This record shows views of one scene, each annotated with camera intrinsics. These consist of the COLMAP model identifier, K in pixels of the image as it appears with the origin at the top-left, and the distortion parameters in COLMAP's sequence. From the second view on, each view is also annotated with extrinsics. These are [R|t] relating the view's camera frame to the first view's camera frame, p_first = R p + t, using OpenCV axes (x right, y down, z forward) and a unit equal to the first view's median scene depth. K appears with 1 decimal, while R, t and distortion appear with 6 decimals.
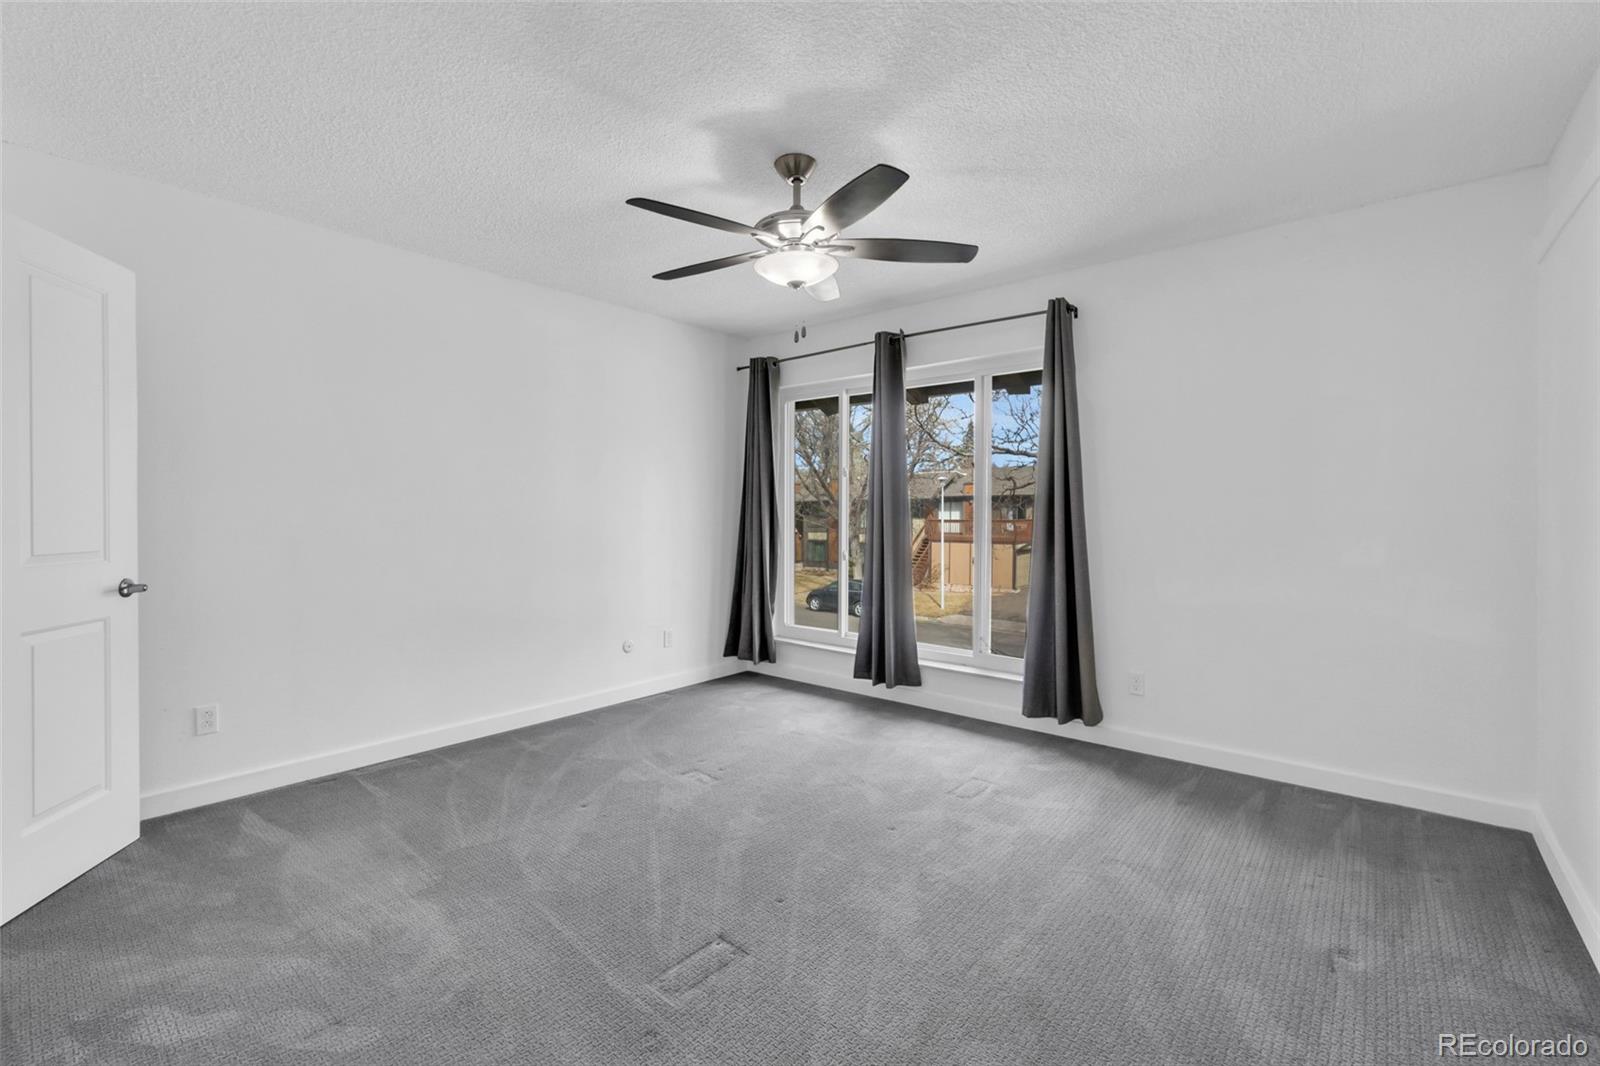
lens RADIAL K [[691.7, 0, 790.7], [0, 691.7, 517.5], [0, 0, 1]] dist [-0.001666, 0.000219]
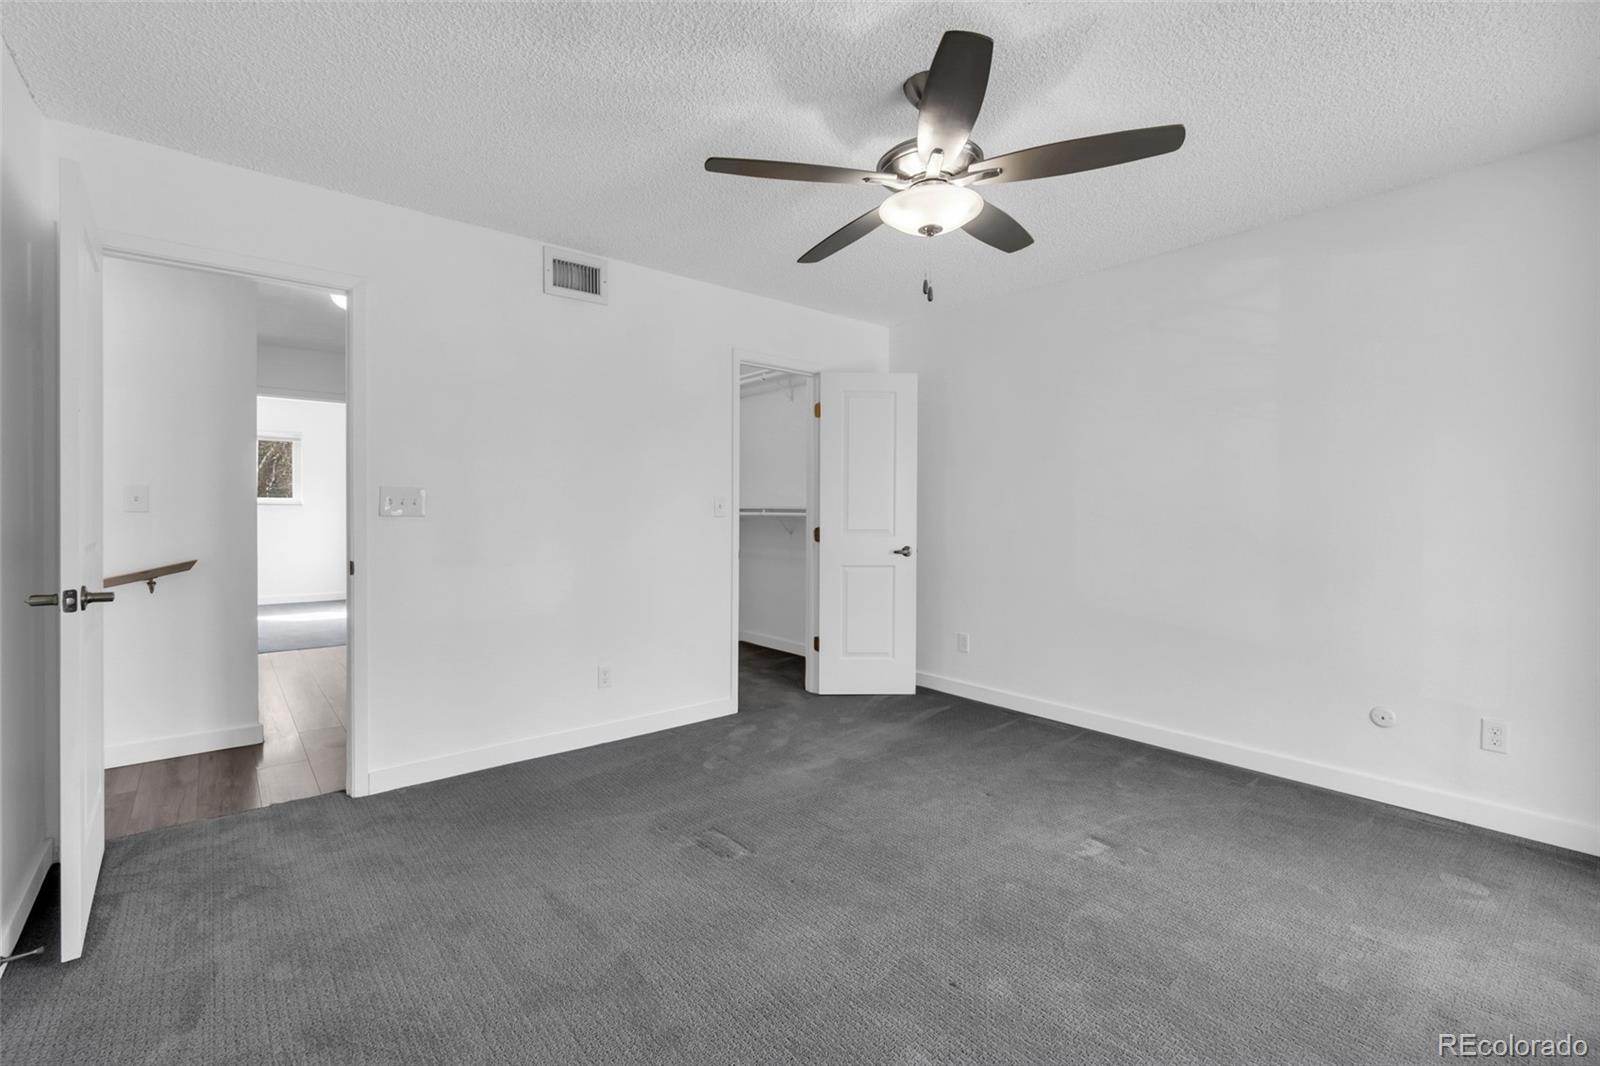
lens RADIAL K [[691.7, 0, 790.7], [0, 691.7, 517.5], [0, 0, 1]] dist [-0.001666, 0.000219]
pose [[-0.168333, 0.010645, -0.985673, 0.843998], [-0.006144, 0.999911, 0.011848, -0.005576], [0.985711, 0.008050, -0.168252, 0.977689]]
